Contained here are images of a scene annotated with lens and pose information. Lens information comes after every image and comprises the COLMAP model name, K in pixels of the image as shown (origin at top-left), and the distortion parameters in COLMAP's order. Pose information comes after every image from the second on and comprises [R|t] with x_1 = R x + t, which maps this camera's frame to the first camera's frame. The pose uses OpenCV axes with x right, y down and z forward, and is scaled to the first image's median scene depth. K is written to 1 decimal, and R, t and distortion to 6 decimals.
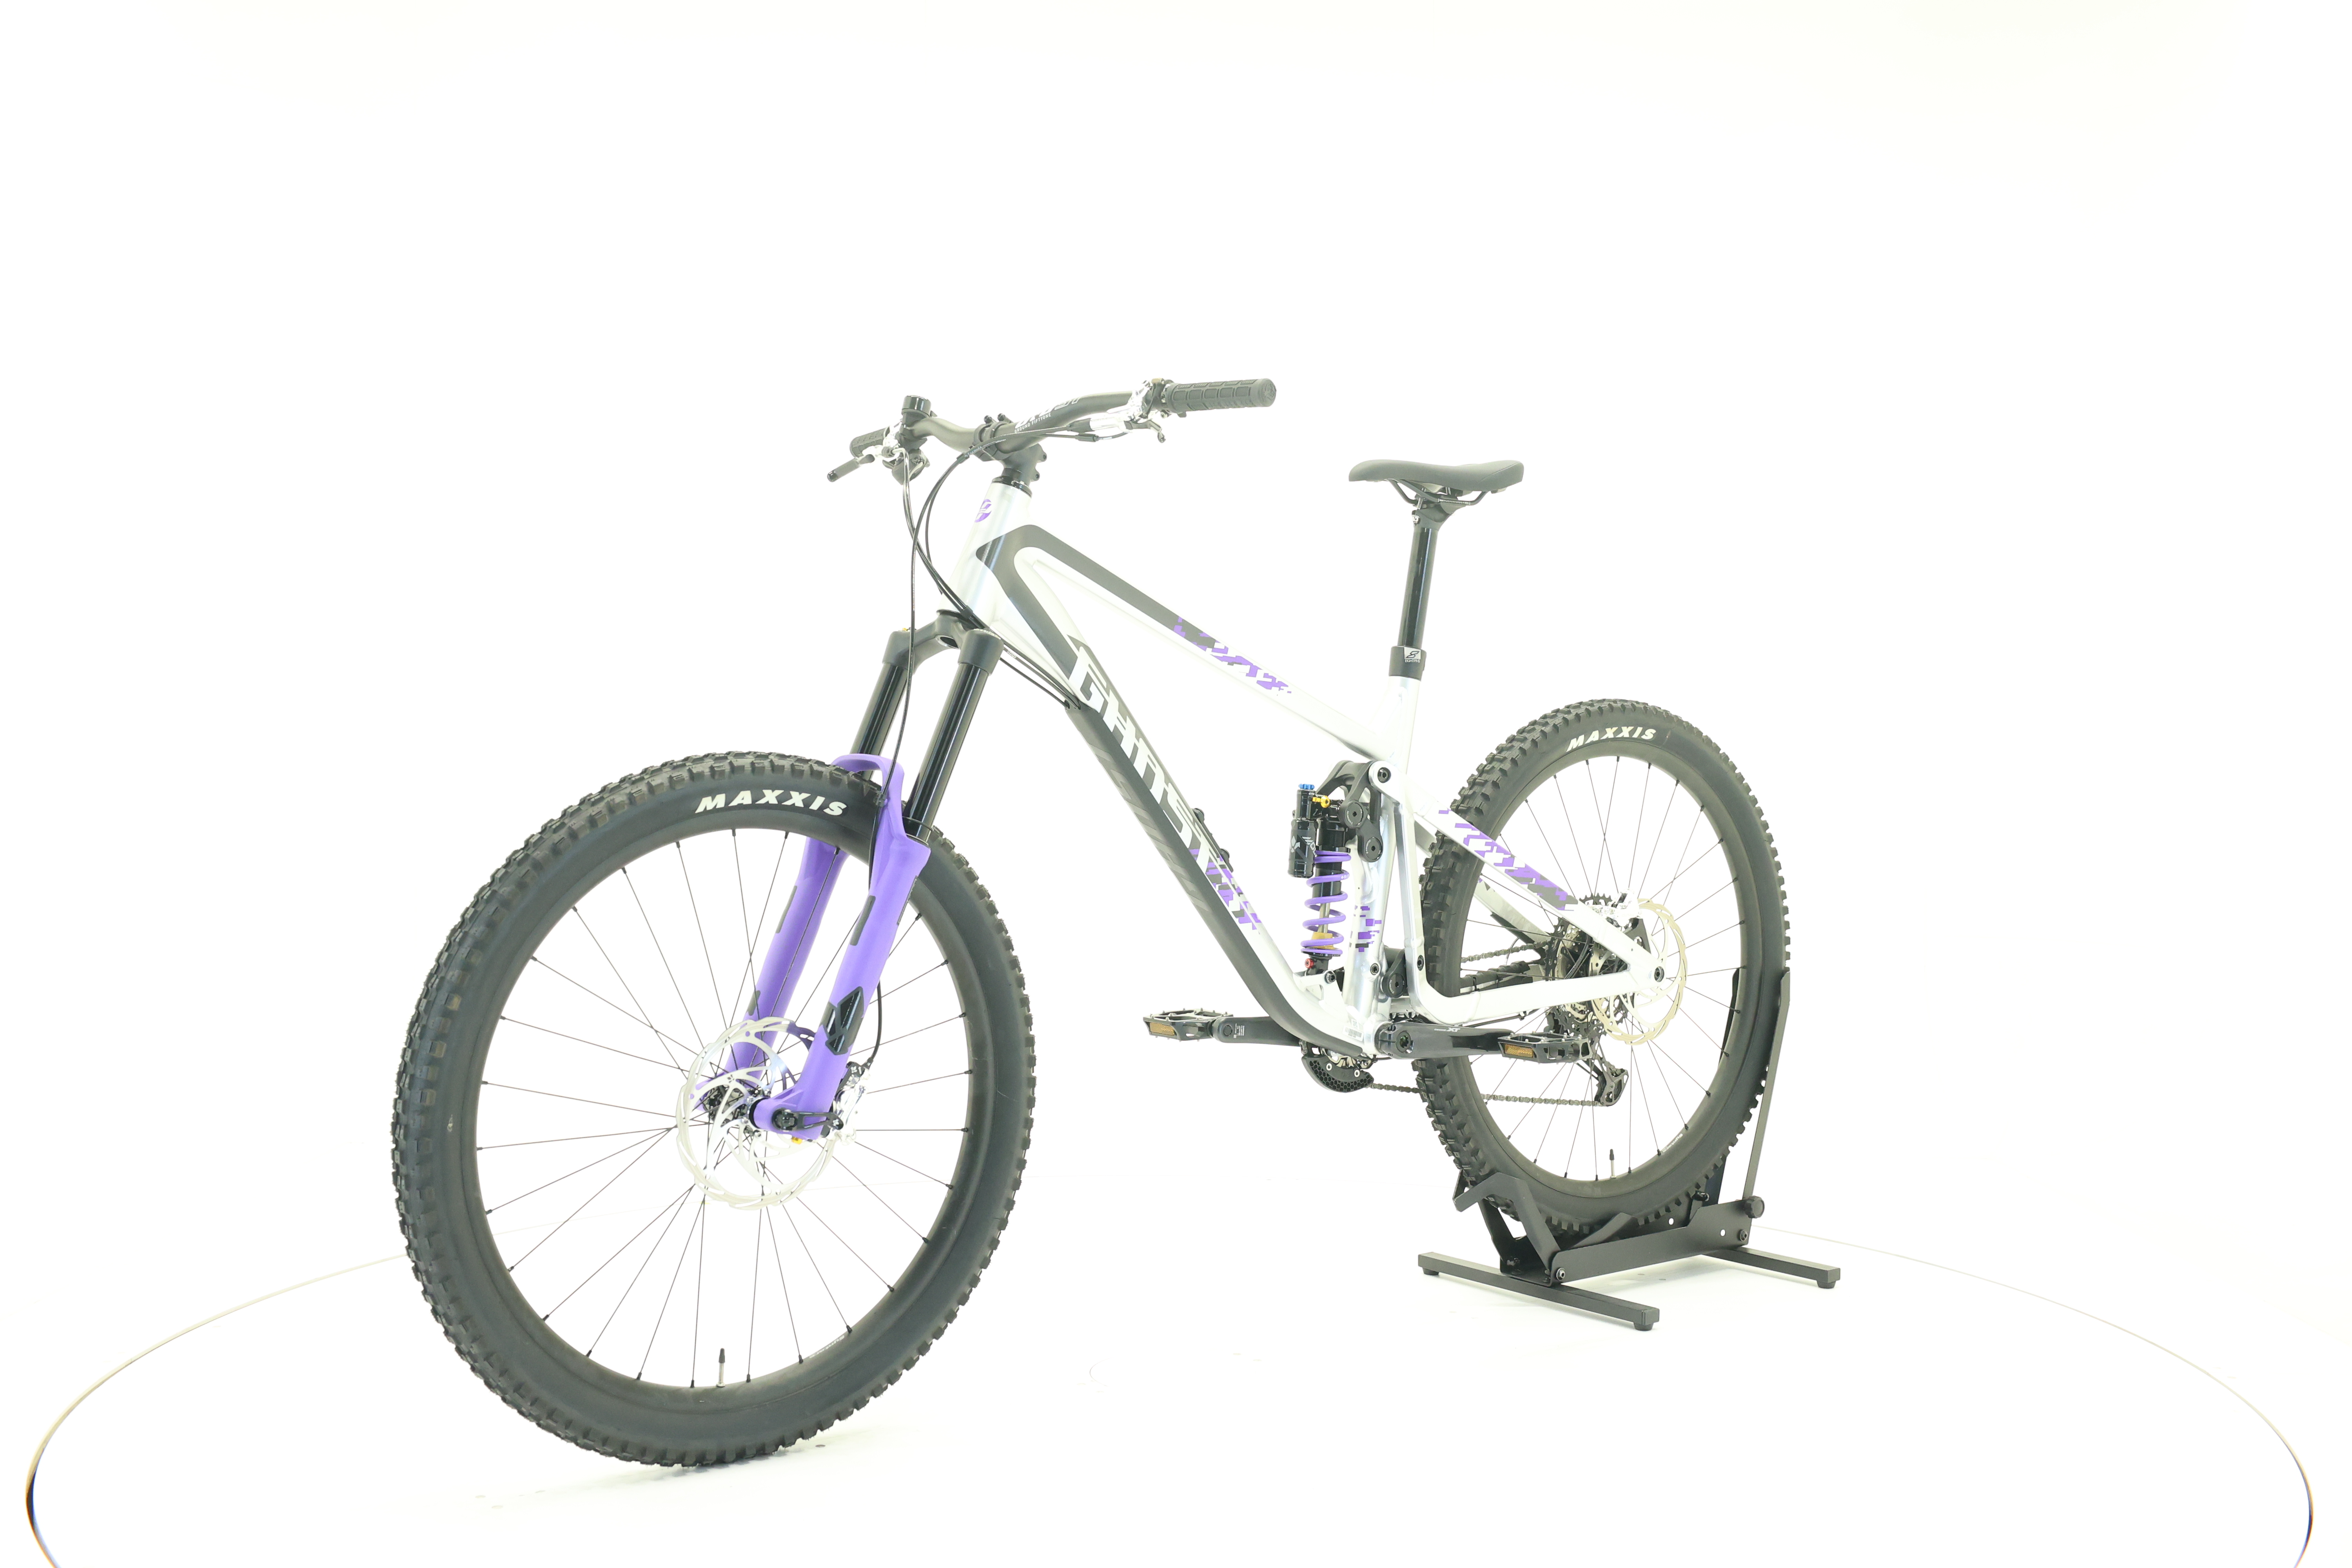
lens RADIAL K [[2461.3, 0, 1167.7], [0, 2461.3, 782.3], [0, 0, 1]] dist [0.006390, 0.000000]
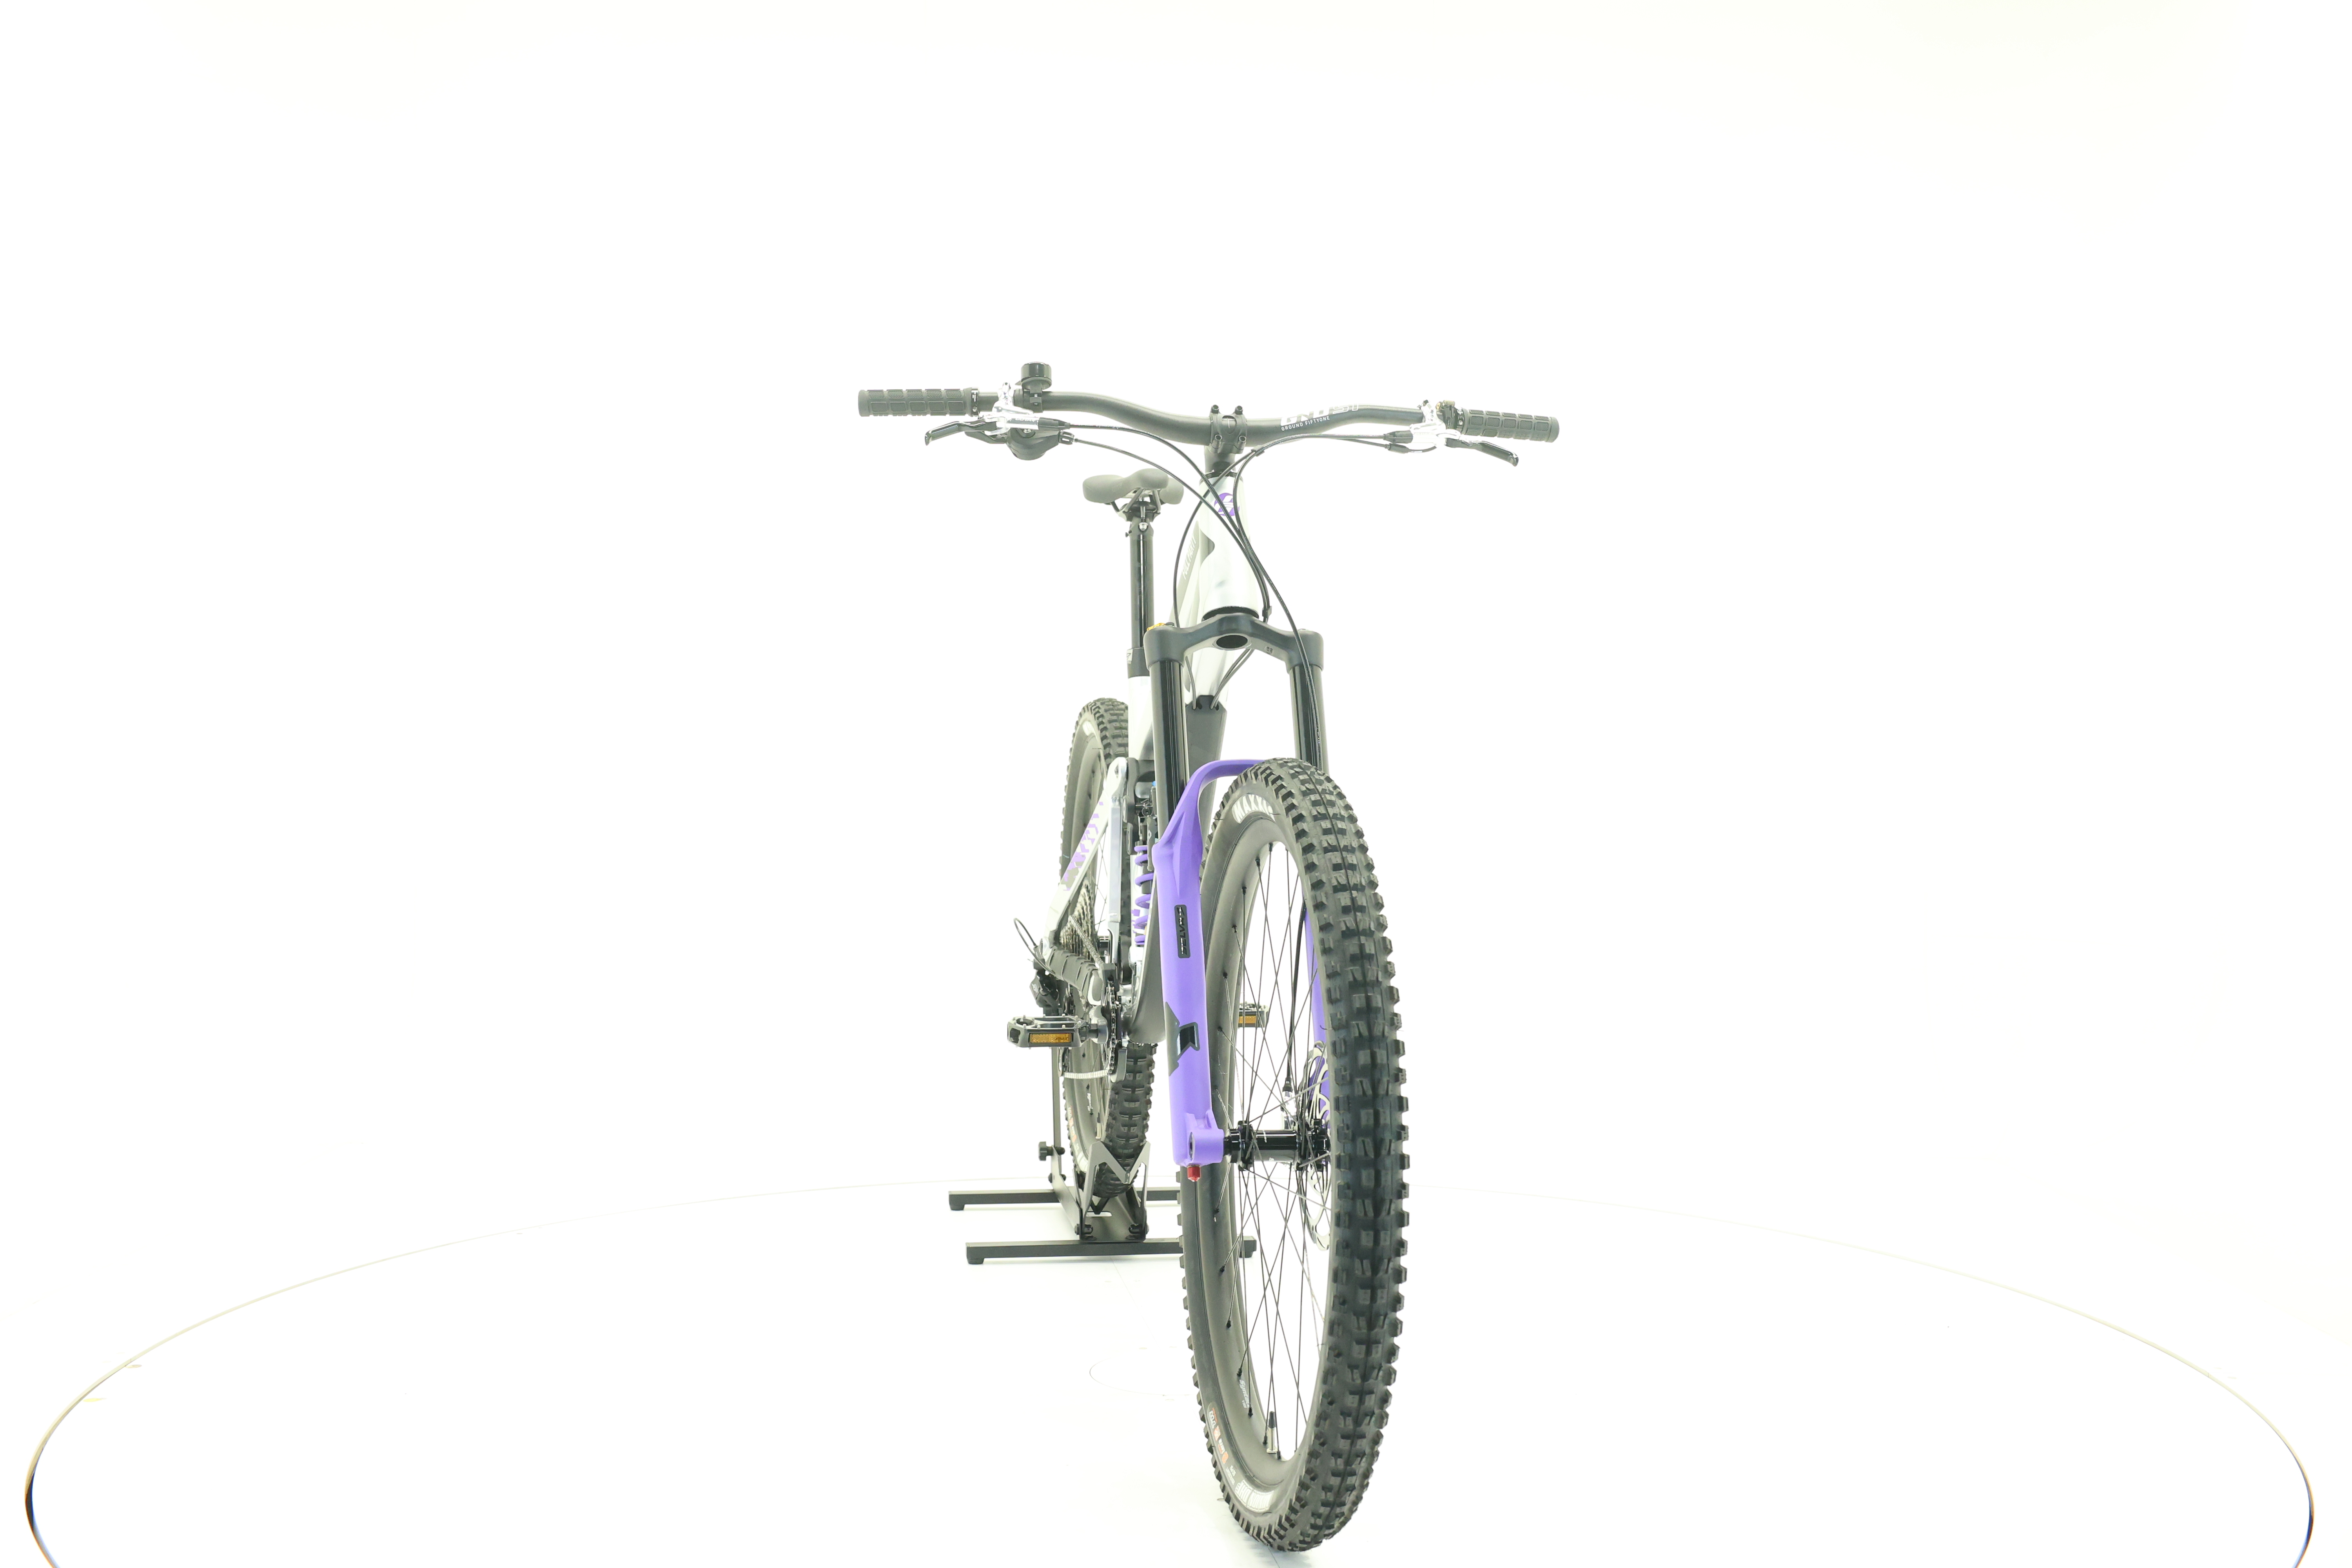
lens RADIAL K [[2461.3, 0, 1176.8], [0, 2461.3, 772.2], [0, 0, 1]] dist [0.006390, 0.000000]
pose [[0.480893, -0.021641, 0.876512, -0.857265], [0.018857, 0.999719, 0.014338, -0.018126], [-0.876577, 0.009634, 0.481166, 0.509985]]
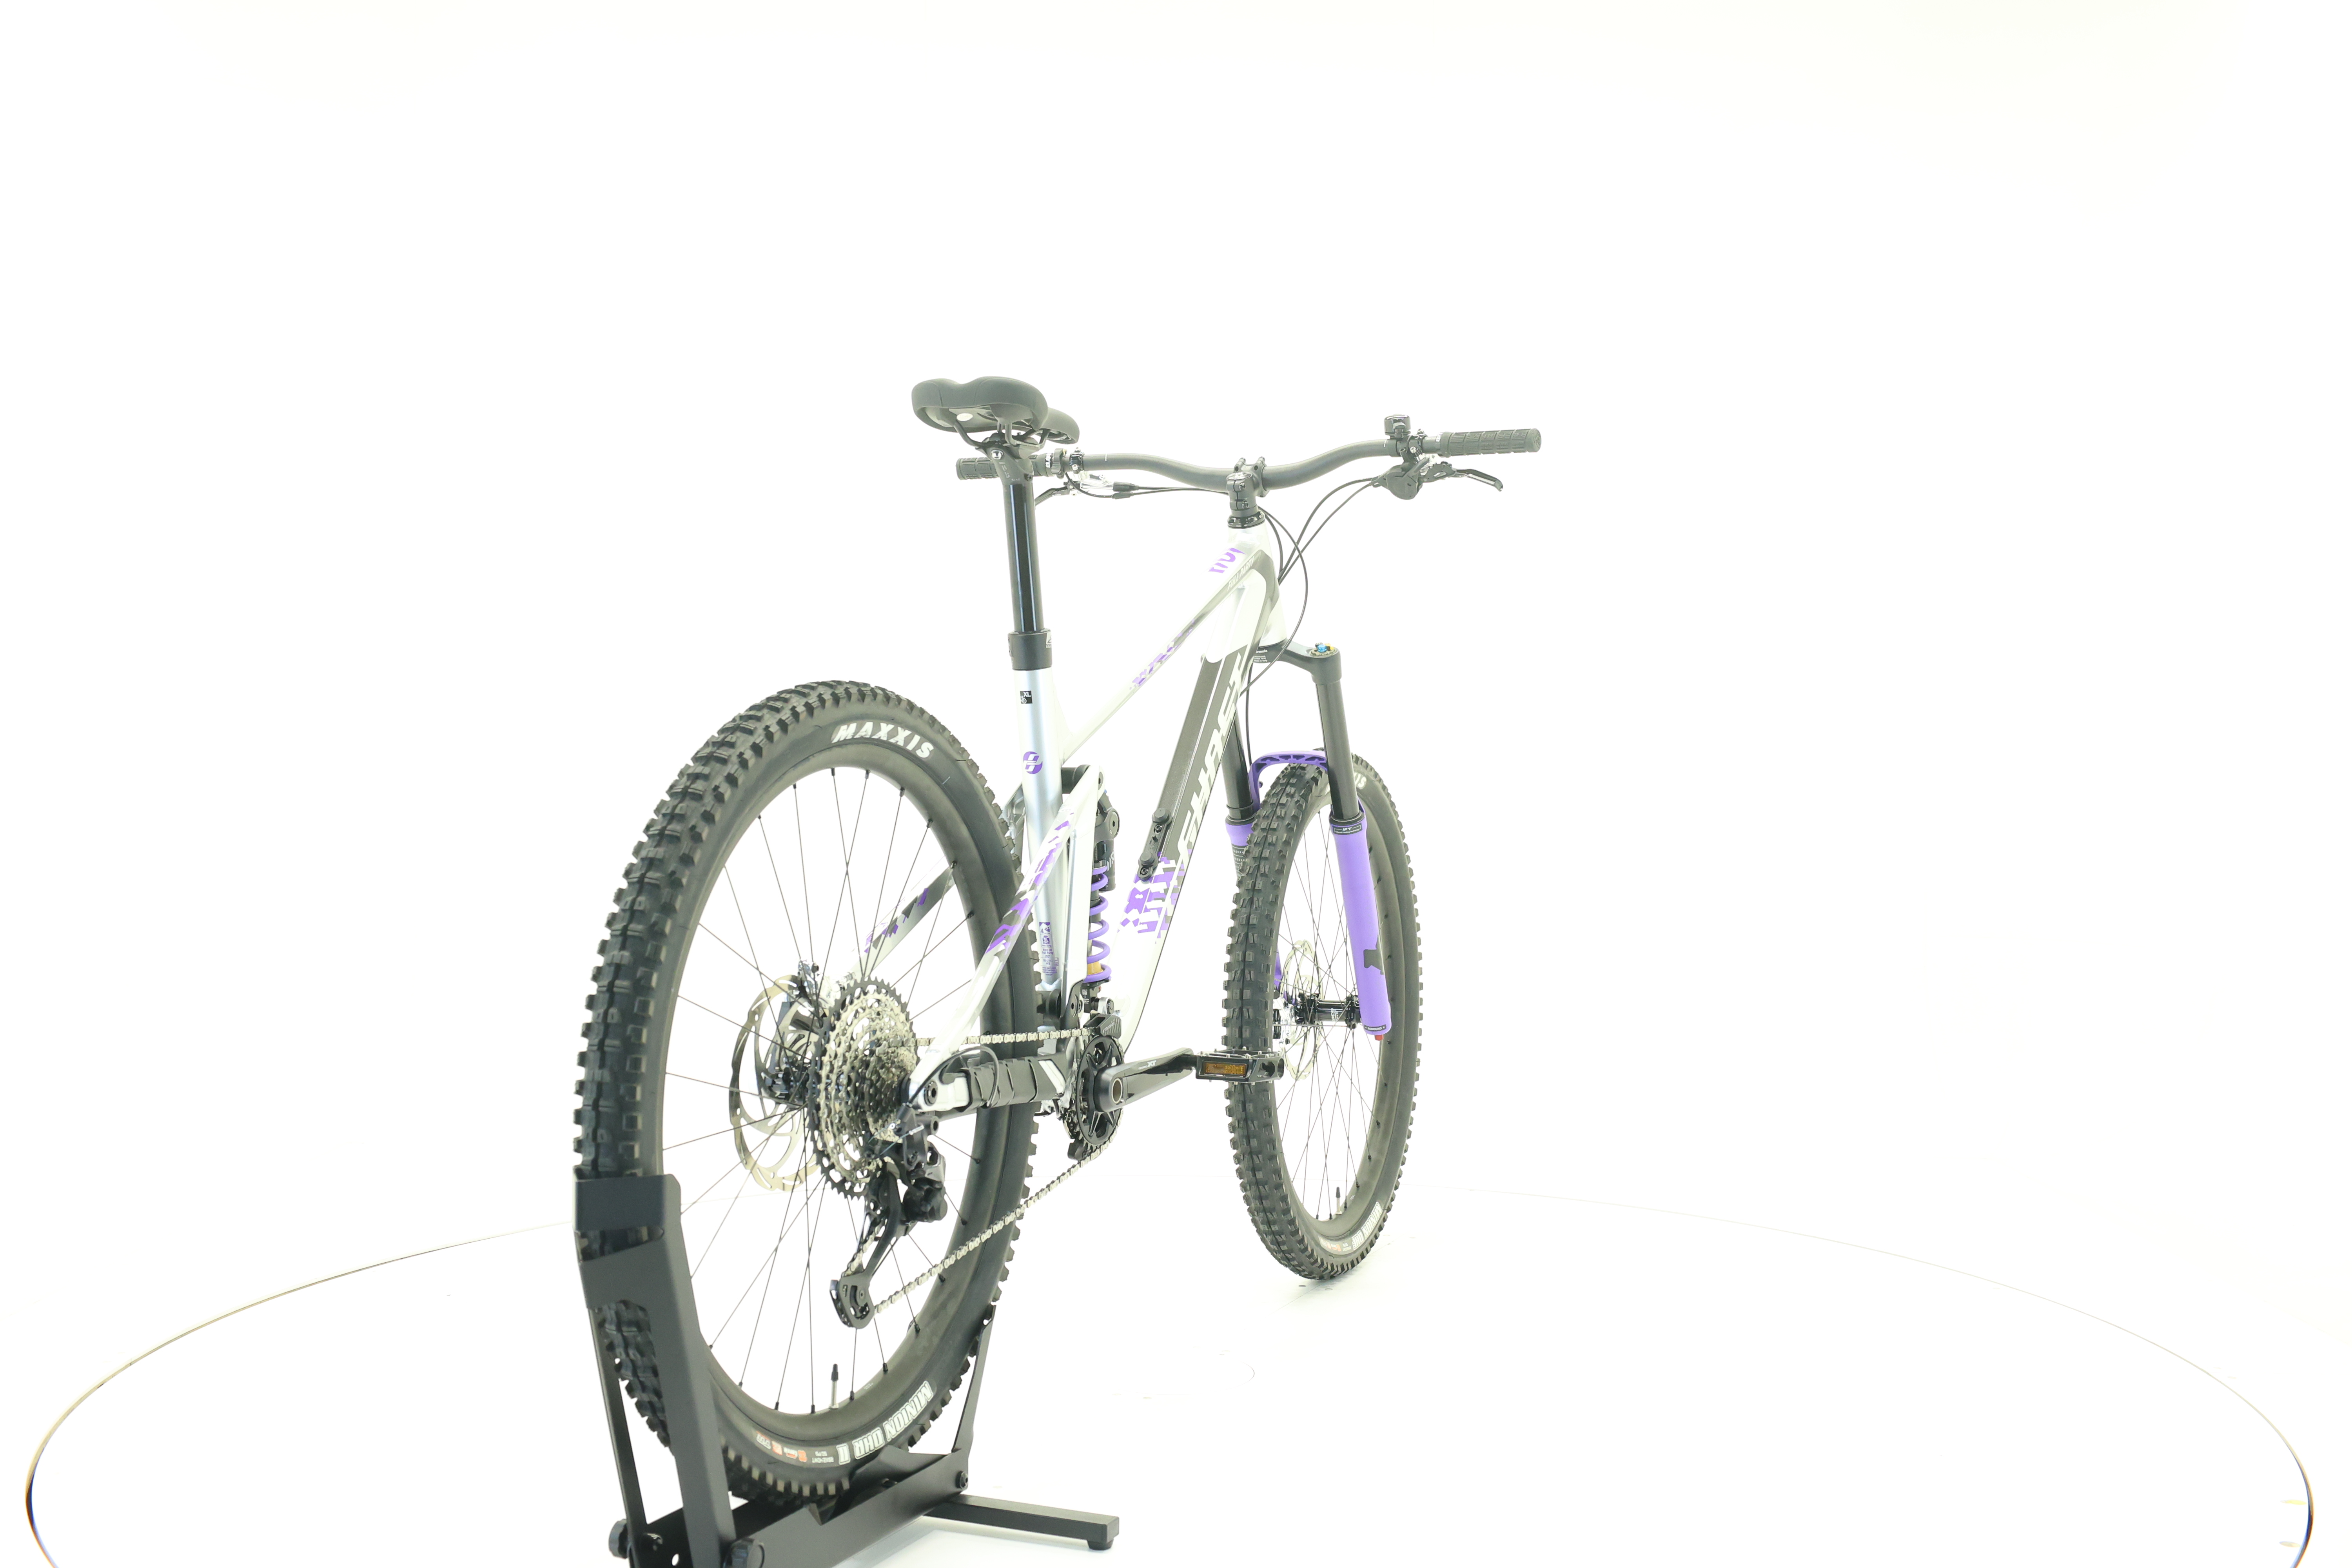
lens RADIAL K [[2461.3, 0, 1165.1], [0, 2461.3, 779.6], [0, 0, 1]] dist [0.006390, 0.000000]
pose [[-0.876475, -0.000553, -0.481447, 0.480007], [-0.023438, 0.998863, 0.041521, -0.041833], [0.480877, 0.047676, -0.875491, 1.841030]]
